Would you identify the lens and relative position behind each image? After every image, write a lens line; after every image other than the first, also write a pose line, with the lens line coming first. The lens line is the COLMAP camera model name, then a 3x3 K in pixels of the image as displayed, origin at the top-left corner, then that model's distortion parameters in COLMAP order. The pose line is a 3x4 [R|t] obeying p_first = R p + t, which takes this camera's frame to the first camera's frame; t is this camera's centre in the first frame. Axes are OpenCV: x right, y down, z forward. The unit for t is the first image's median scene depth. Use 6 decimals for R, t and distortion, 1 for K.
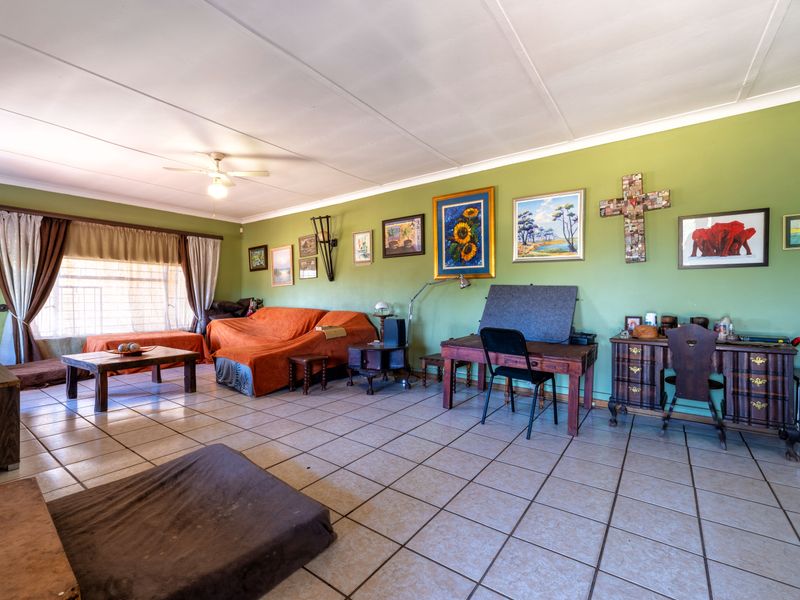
lens RADIAL K [[377.5, 0, 400.0], [0, 377.5, 300.0], [0, 0, 1]] dist [-0.002037, 0.000184]
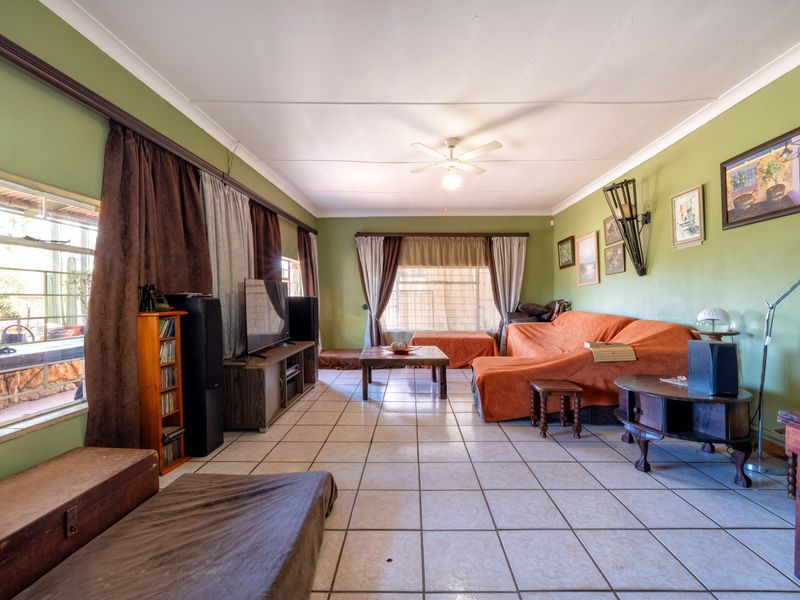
lens RADIAL K [[377.5, 0, 400.0], [0, 377.5, 300.0], [0, 0, 1]] dist [-0.002037, 0.000184]
pose [[0.571887, 0.002858, -0.820328, 0.133631], [-0.005368, 0.999986, -0.000259, -0.004011], [0.820315, 0.004552, 0.571894, 0.277026]]
